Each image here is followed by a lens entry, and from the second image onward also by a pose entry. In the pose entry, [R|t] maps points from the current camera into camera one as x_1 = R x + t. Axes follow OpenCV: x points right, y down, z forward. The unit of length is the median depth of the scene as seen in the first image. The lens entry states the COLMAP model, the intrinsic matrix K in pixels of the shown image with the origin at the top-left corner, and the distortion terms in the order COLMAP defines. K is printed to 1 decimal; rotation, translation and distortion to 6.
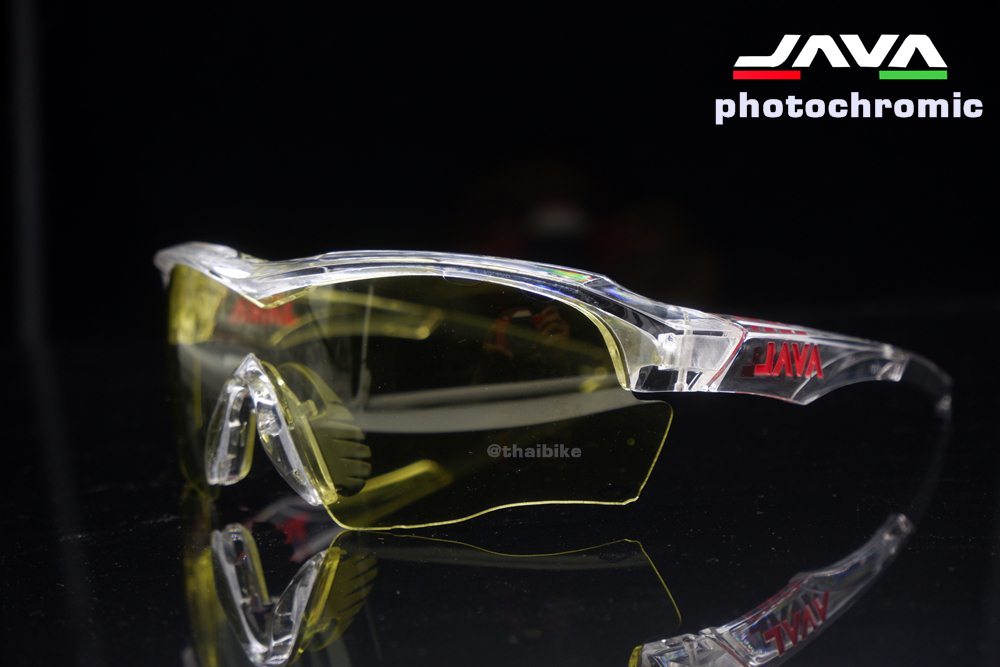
lens RADIAL K [[1973.6, 0, 524.4], [0, 1973.6, 374.0], [0, 0, 1]] dist [0.128689, 0.000000]
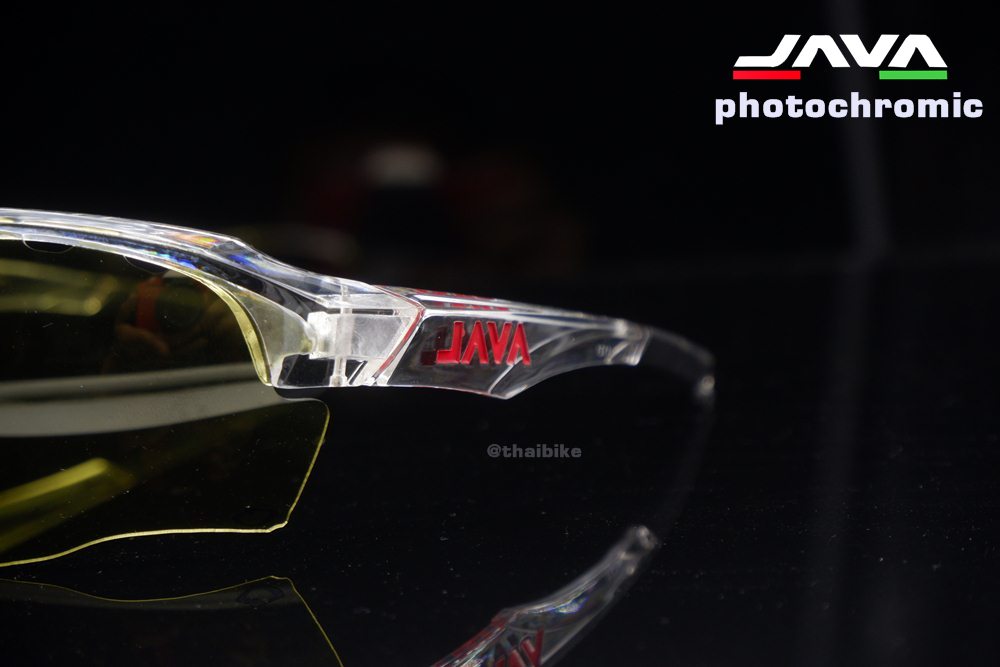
lens RADIAL K [[1973.6, 0, 504.5], [0, 1973.6, 335.7], [0, 0, 1]] dist [0.128689, 0.000000]
pose [[0.998271, -0.010390, 0.057854, 0.096478], [0.010210, 0.999942, 0.003408, -0.012781], [-0.057886, -0.002811, 0.998319, 0.209457]]
